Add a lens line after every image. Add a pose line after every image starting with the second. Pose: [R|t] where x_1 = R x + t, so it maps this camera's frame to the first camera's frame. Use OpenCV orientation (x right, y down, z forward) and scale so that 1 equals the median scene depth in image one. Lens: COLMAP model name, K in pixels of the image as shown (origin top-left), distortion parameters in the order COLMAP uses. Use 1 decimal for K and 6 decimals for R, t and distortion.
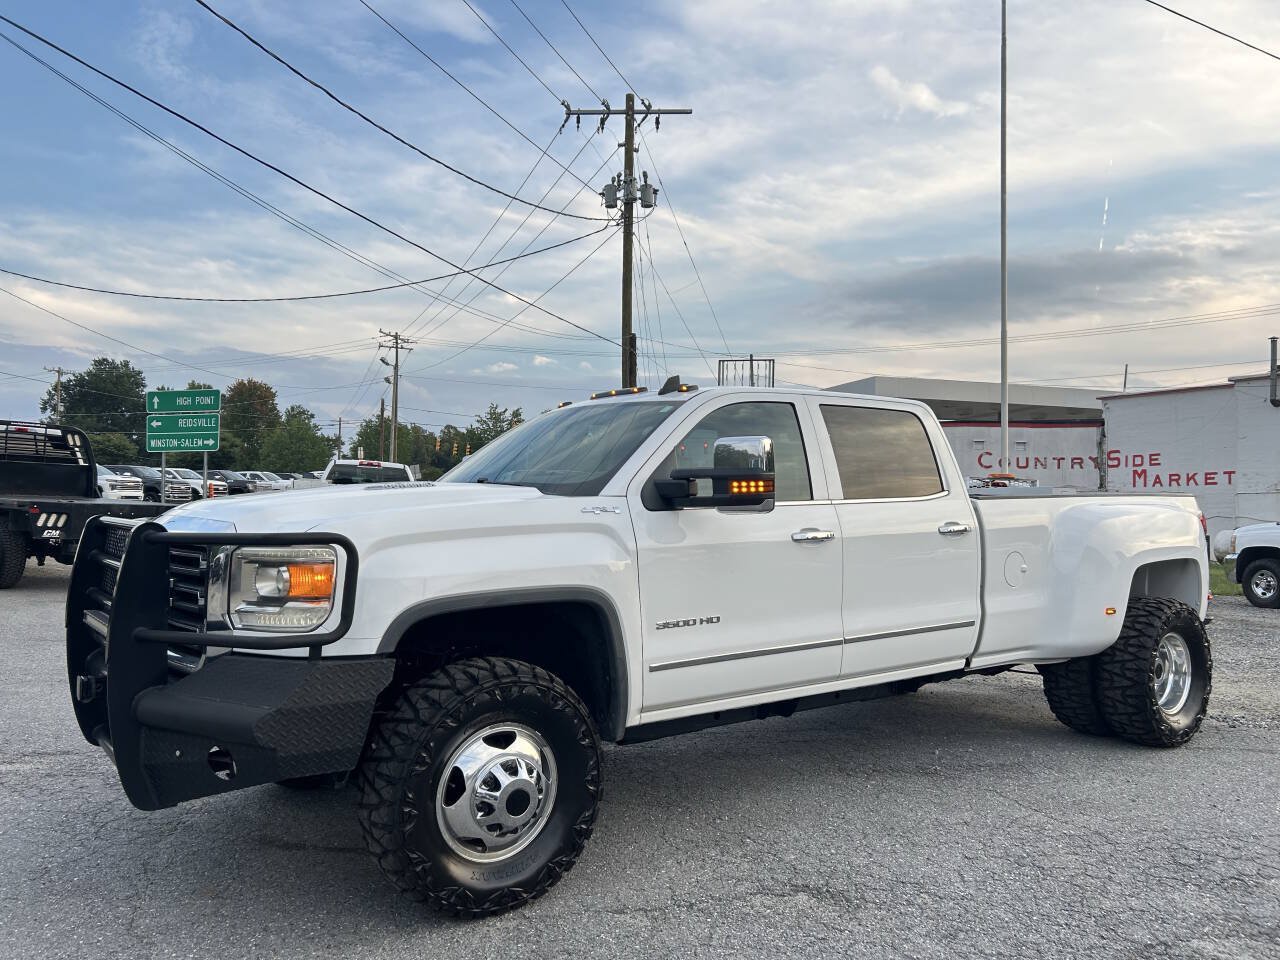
lens RADIAL K [[1012.2, 0, 653.8], [0, 1012.2, 480.1], [0, 0, 1]] dist [0.052525, -0.061510]
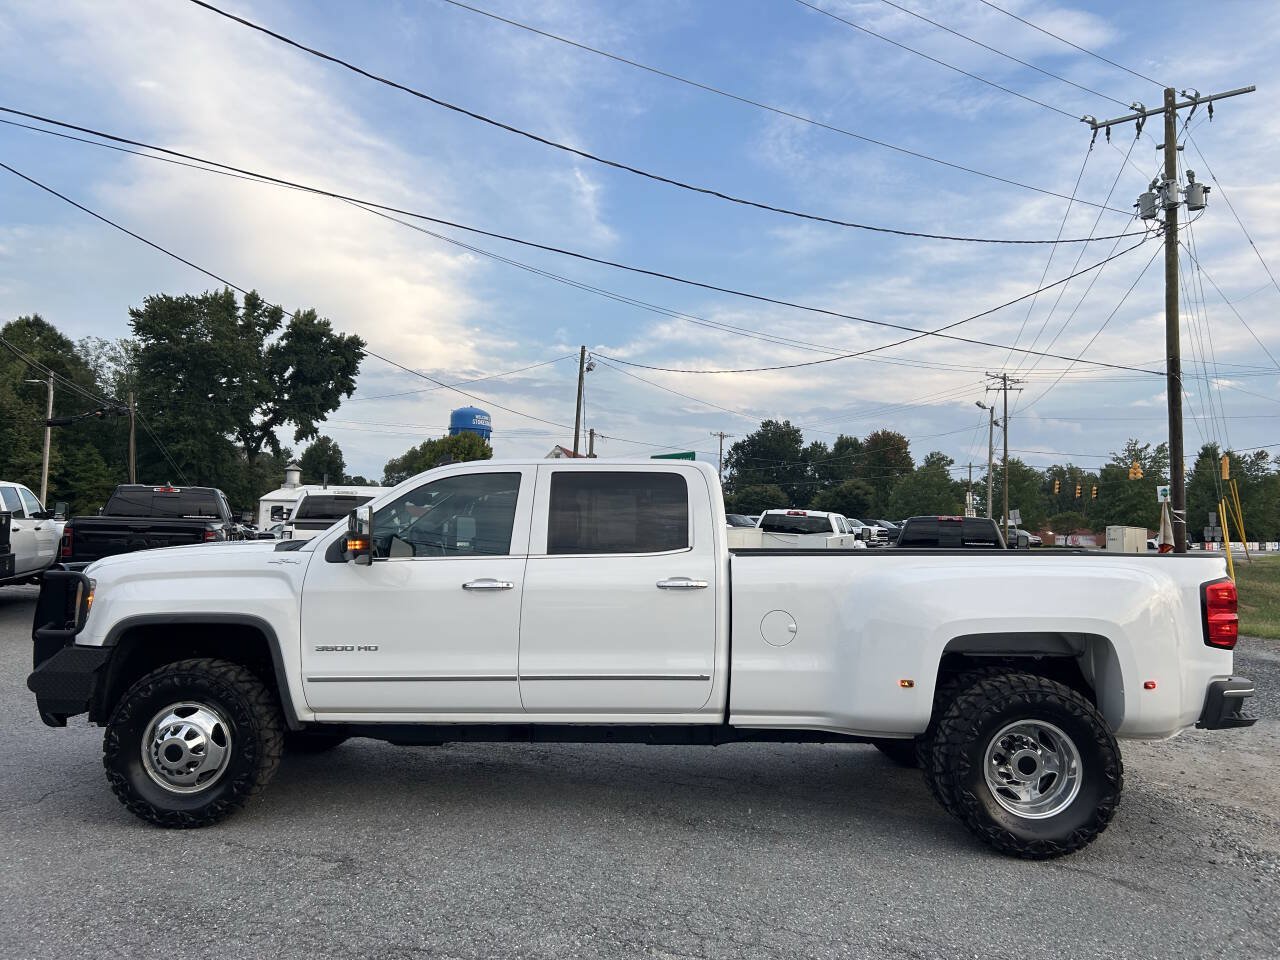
lens RADIAL K [[1012.2, 0, 635.2], [0, 1012.2, 475.7], [0, 0, 1]] dist [0.052525, -0.061510]
pose [[0.780668, -0.038095, -0.623784, 0.156819], [0.008948, 0.998719, -0.049794, -0.002047], [0.624882, 0.033291, 0.780009, 0.025370]]
